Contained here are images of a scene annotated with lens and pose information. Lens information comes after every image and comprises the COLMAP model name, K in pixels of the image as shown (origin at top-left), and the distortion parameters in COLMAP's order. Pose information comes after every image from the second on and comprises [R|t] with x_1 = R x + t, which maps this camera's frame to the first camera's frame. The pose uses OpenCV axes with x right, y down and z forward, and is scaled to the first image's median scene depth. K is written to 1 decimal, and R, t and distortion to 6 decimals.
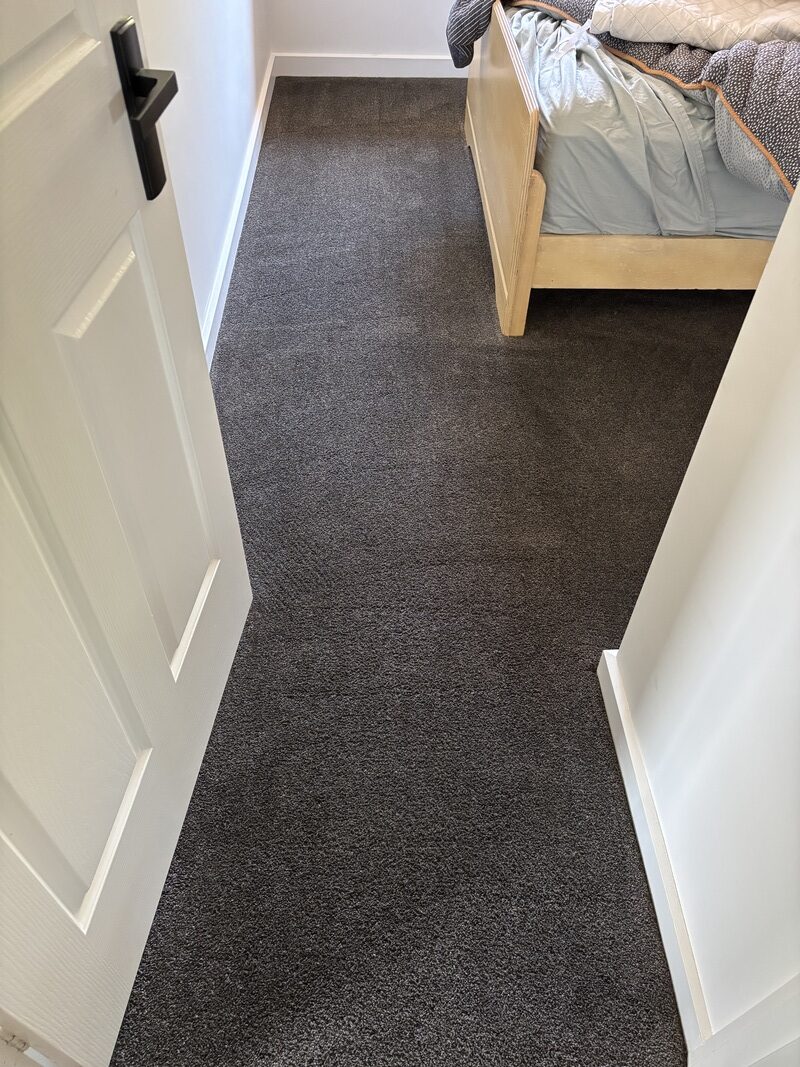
lens RADIAL K [[805.3, 0, 388.7], [0, 805.3, 536.0], [0, 0, 1]] dist [0.004166, -0.010474]
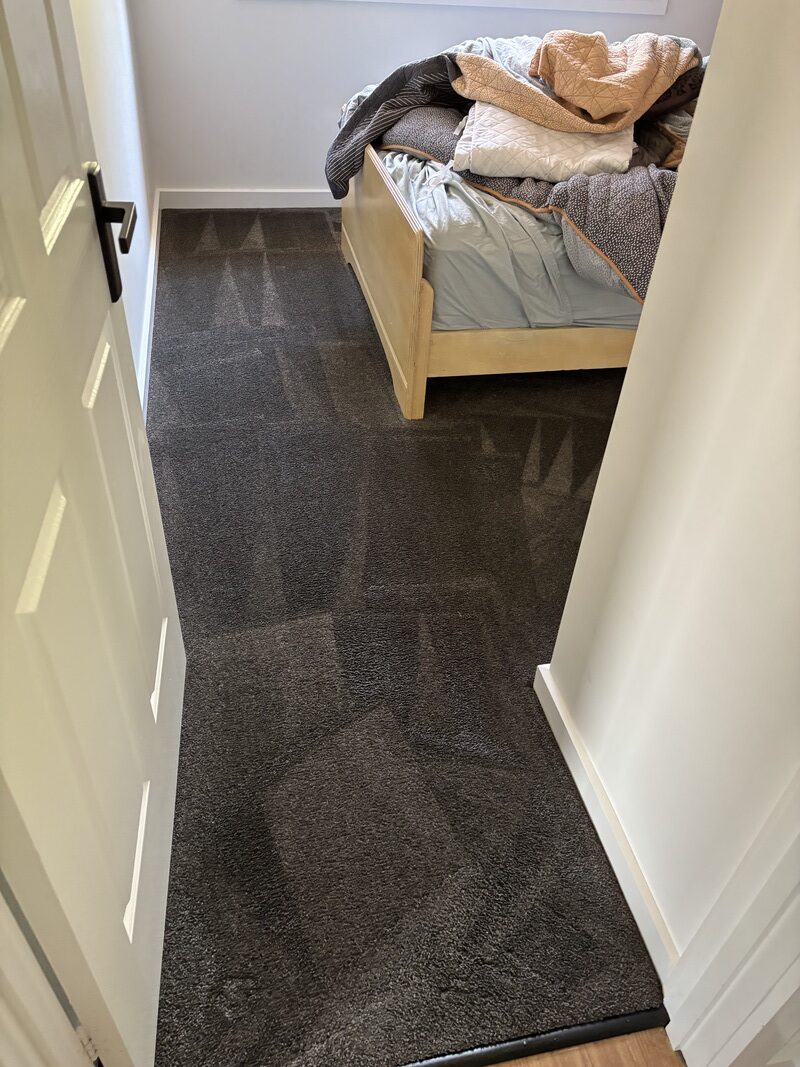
lens RADIAL K [[808.7, 0, 400.0], [0, 808.7, 533.5], [0, 0, 1]] dist [0.000178, -0.000032]
pose [[0.981952, -0.084181, 0.169361, -0.083585], [0.106248, 0.986355, -0.125756, 0.060559], [-0.156464, 0.141481, 0.977498, -0.103161]]
